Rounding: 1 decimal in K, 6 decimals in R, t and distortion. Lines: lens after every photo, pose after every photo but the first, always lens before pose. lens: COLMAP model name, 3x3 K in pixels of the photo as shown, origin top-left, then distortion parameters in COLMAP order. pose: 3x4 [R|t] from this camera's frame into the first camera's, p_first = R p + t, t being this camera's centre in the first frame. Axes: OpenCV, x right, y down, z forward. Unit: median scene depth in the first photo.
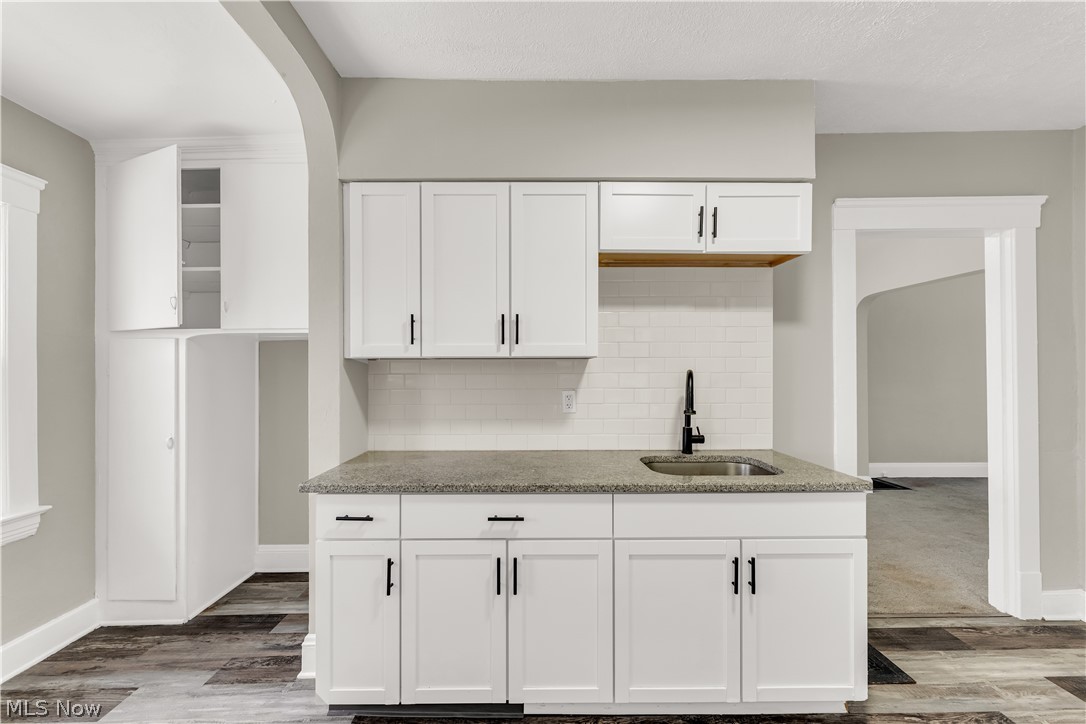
lens RADIAL K [[438.0, 0, 537.7], [0, 438.0, 368.7], [0, 0, 1]] dist [0.000119, 0.000036]
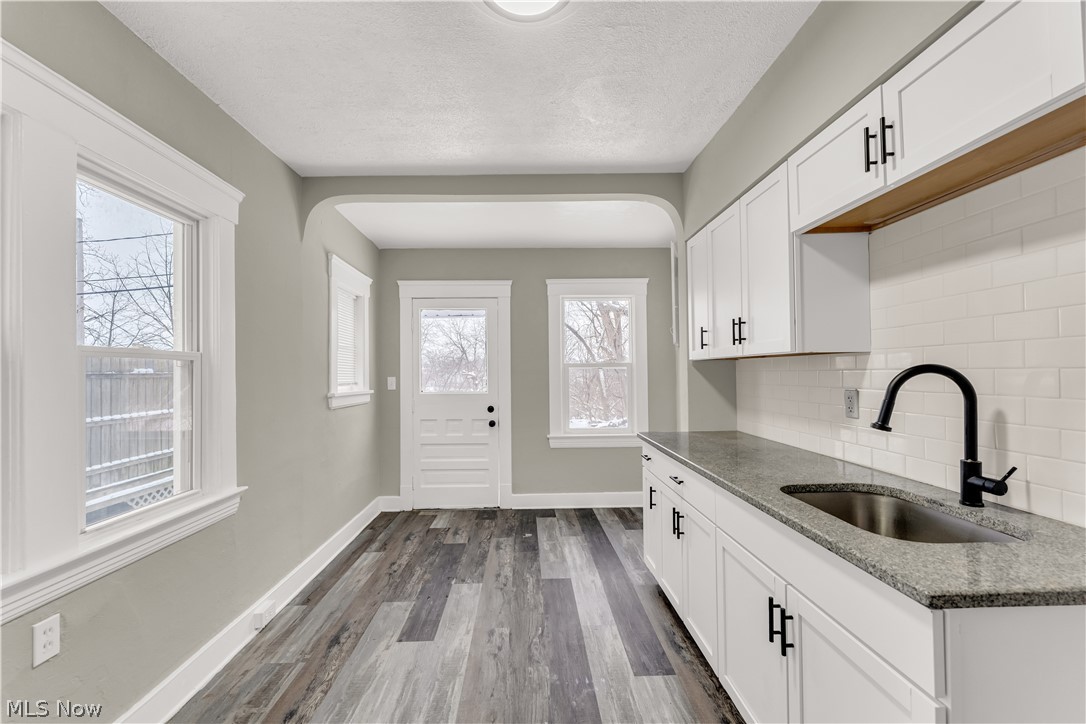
lens RADIAL K [[438.0, 0, 537.7], [0, 438.0, 368.7], [0, 0, 1]] dist [0.000119, 0.000036]
pose [[0.025167, -0.001956, -0.999681, 0.921676], [0.012707, 0.999918, -0.001637, 0.003426], [0.999602, -0.012662, 0.025190, 0.405369]]
